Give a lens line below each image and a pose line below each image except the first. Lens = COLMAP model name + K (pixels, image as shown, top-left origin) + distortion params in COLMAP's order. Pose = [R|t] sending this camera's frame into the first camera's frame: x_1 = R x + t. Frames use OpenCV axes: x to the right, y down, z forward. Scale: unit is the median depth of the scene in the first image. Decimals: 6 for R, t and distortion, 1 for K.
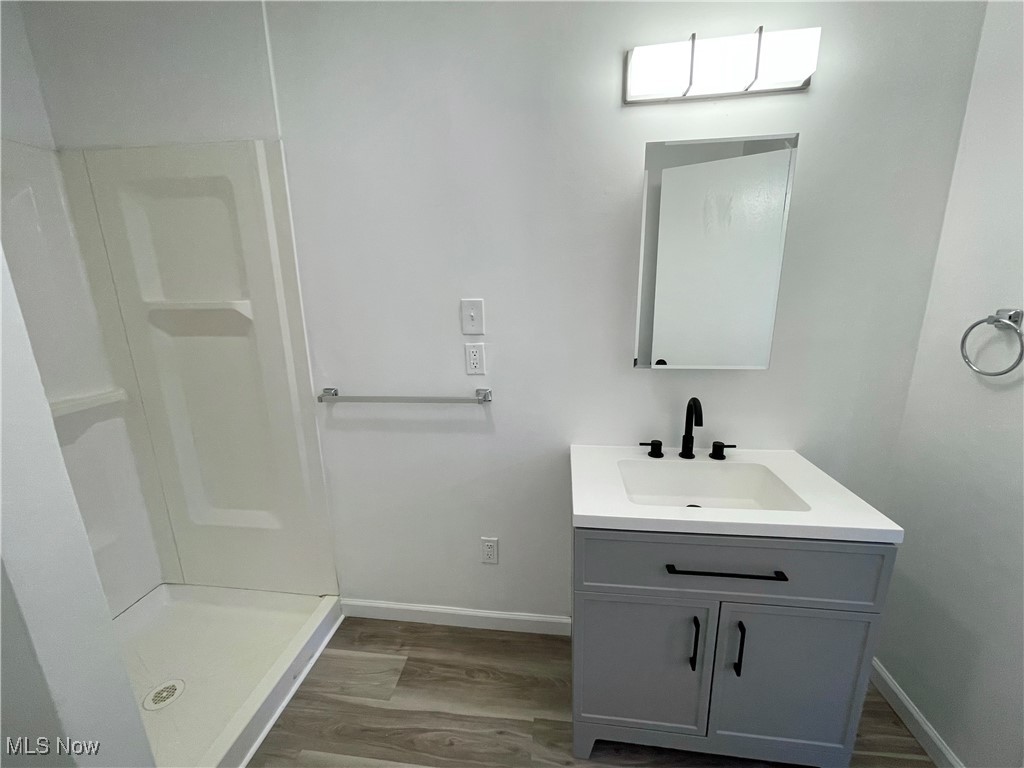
lens RADIAL K [[414.8, 0, 508.2], [0, 414.8, 382.5], [0, 0, 1]] dist [0.002486, 0.000366]
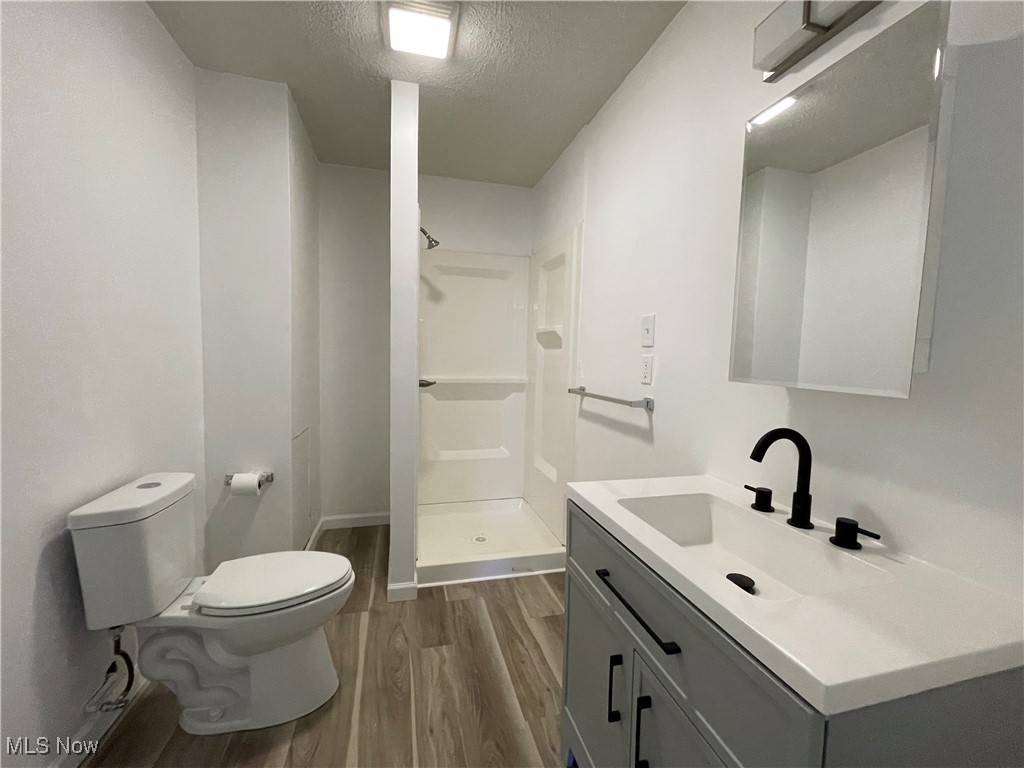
lens RADIAL K [[414.8, 0, 508.2], [0, 414.8, 382.5], [0, 0, 1]] dist [0.002486, 0.000366]
pose [[0.385159, 0.096103, -0.917833, 0.830179], [-0.239194, 0.970971, 0.001292, 0.066832], [0.891313, 0.219042, 0.396966, 0.268427]]
